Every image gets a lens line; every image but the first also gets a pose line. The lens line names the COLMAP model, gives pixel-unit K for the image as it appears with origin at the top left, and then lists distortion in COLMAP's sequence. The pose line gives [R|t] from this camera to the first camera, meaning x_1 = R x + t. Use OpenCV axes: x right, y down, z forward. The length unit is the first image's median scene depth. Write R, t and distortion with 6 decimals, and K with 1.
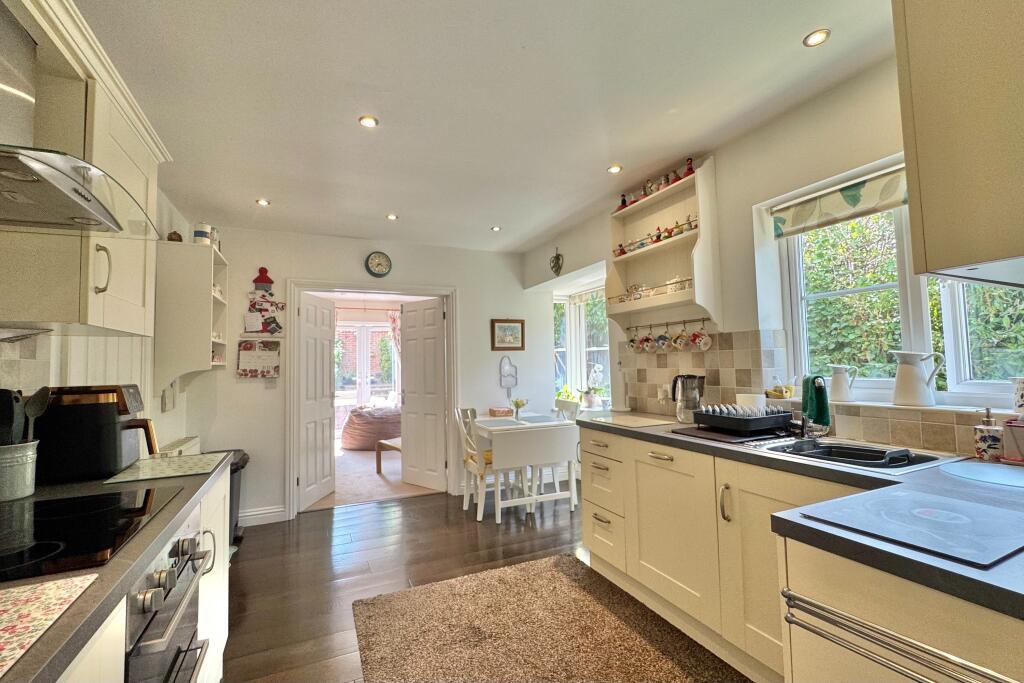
lens RADIAL K [[427.6, 0, 517.7], [0, 427.6, 342.4], [0, 0, 1]] dist [0.000277, -0.000001]
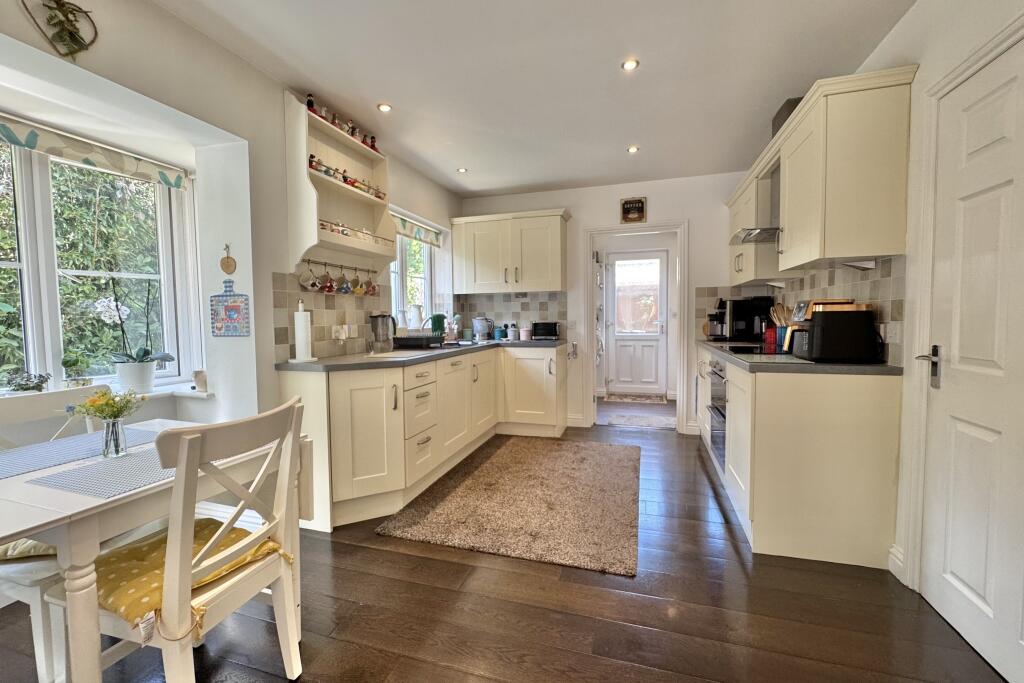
lens RADIAL K [[427.6, 0, 517.7], [0, 427.6, 342.4], [0, 0, 1]] dist [0.000277, -0.000001]
pose [[-0.738124, -0.001301, 0.674664, -0.748590], [-0.001250, 0.999999, 0.000560, 0.158840], [-0.674664, -0.000430, -0.738125, 1.687579]]
